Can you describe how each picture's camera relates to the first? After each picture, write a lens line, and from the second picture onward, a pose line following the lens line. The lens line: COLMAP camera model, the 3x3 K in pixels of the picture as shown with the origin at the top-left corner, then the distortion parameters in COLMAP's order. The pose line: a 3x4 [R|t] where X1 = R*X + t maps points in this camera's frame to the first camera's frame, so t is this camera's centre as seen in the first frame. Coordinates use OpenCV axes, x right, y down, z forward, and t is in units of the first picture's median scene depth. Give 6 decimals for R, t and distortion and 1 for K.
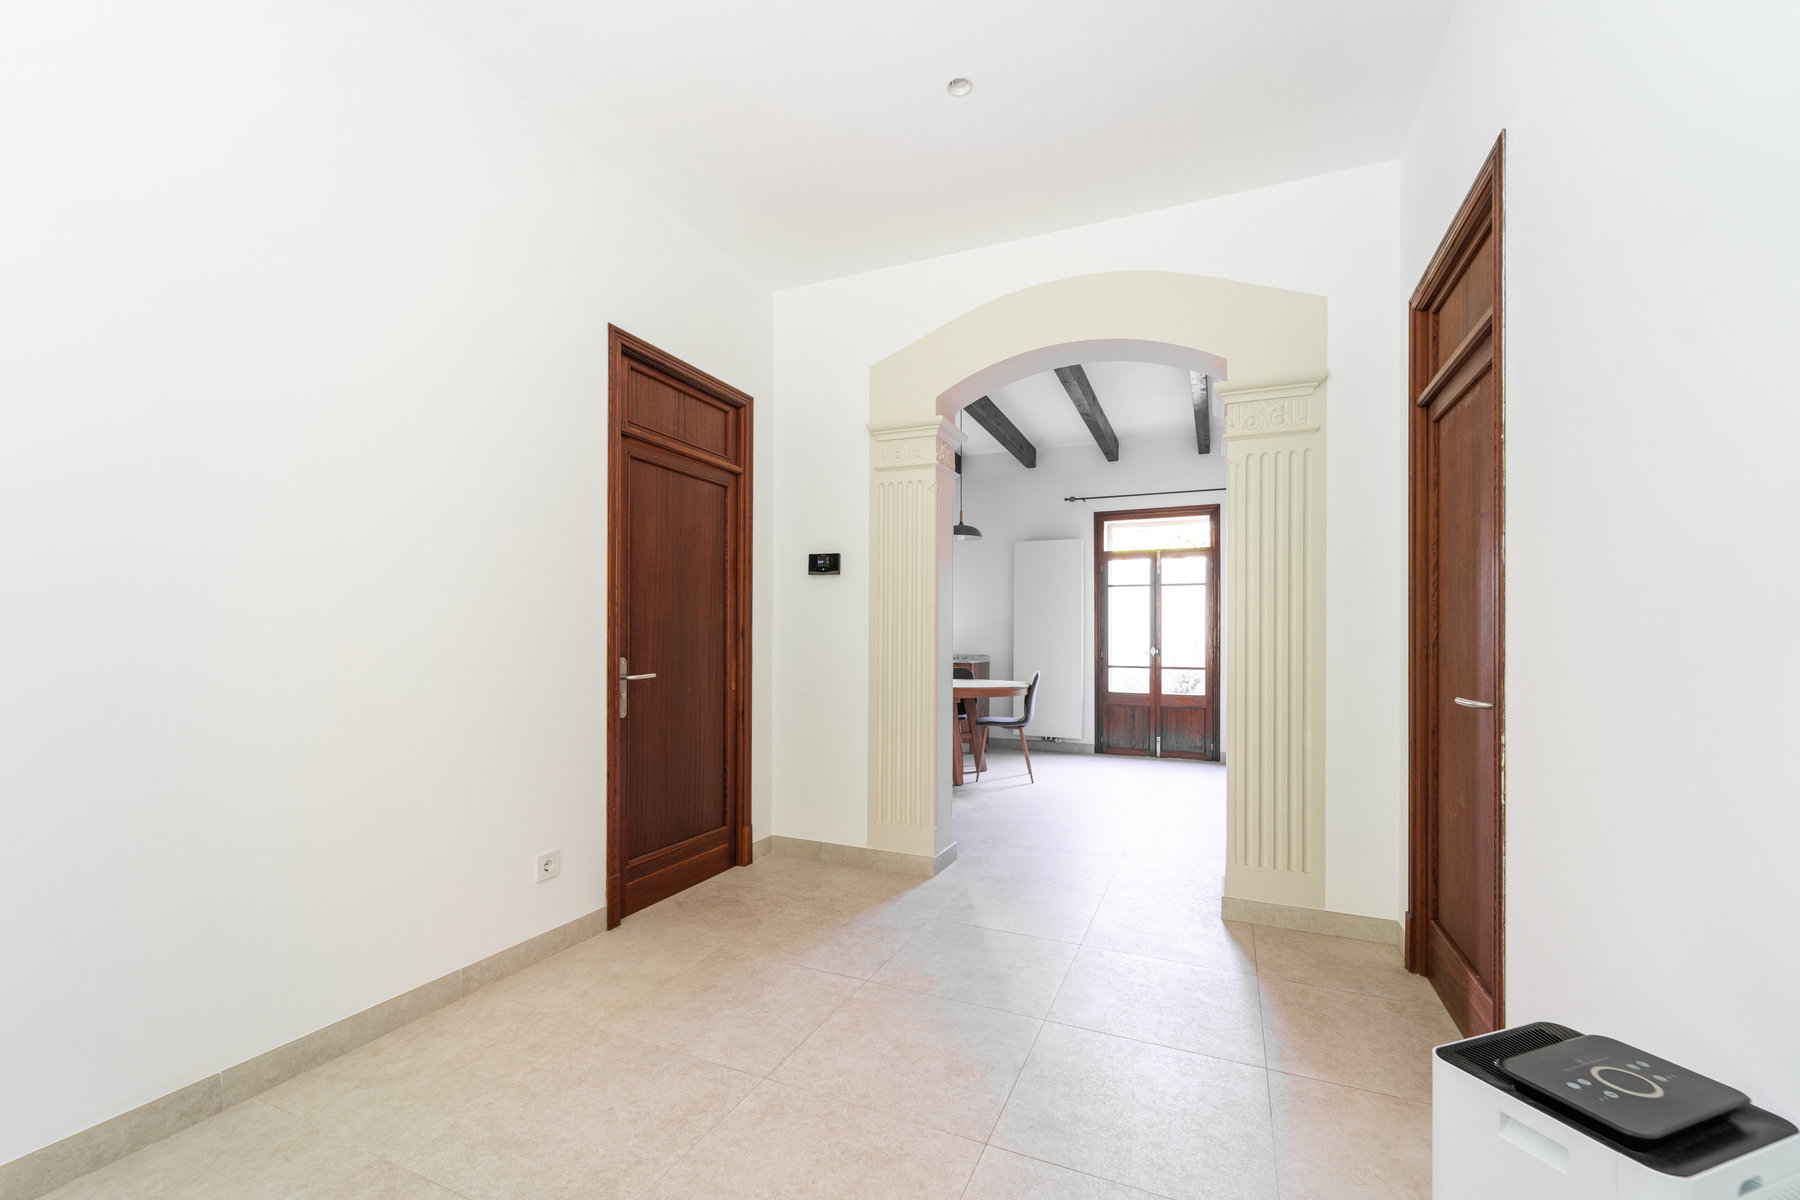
lens RADIAL K [[733.6, 0, 915.5], [0, 733.6, 640.7], [0, 0, 1]] dist [-0.000946, -0.000274]
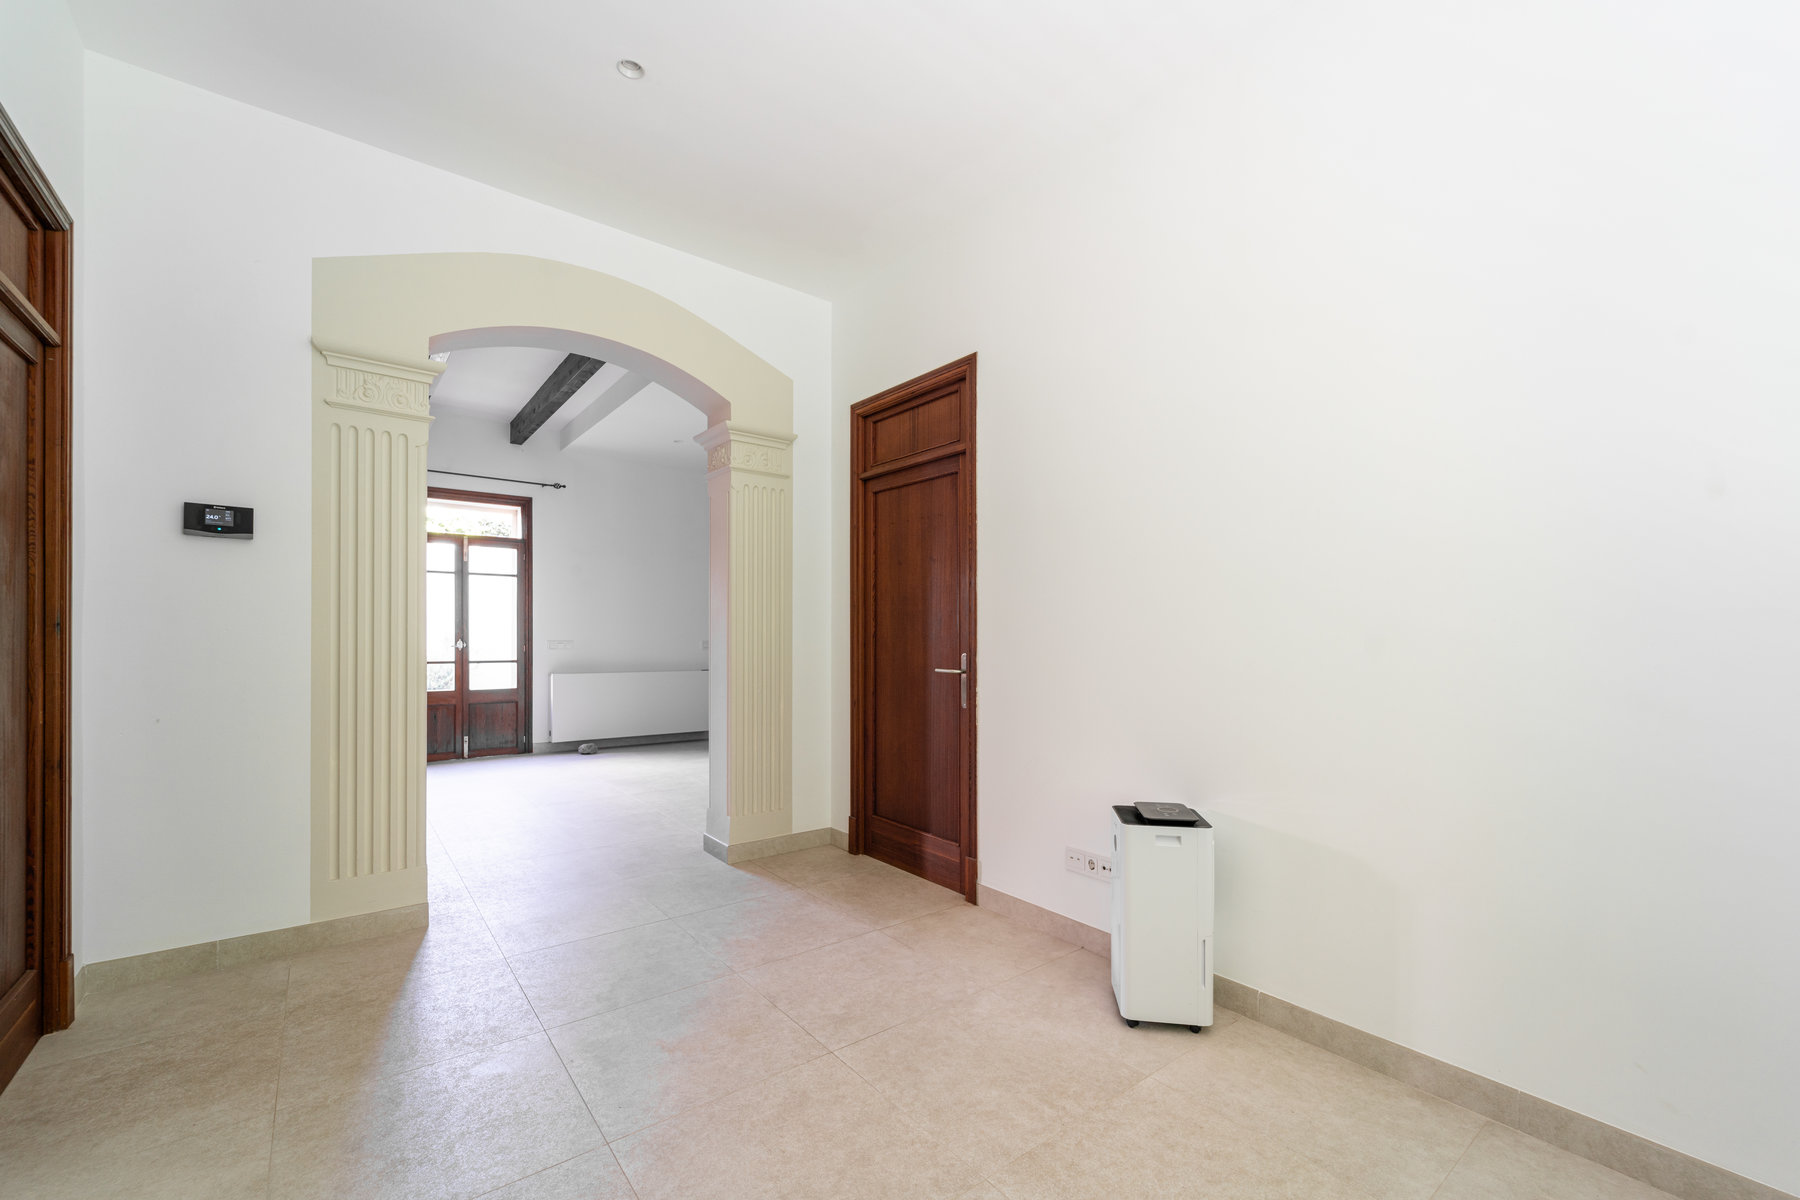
lens RADIAL K [[729.0, 0, 890.5], [0, 729.0, 632.2], [0, 0, 1]] dist [0.000345, -0.000158]
pose [[0.480946, -0.002299, 0.876747, -0.419339], [0.001135, 0.999997, 0.001999, -0.004692], [-0.876749, 0.000034, 0.480948, 0.153848]]
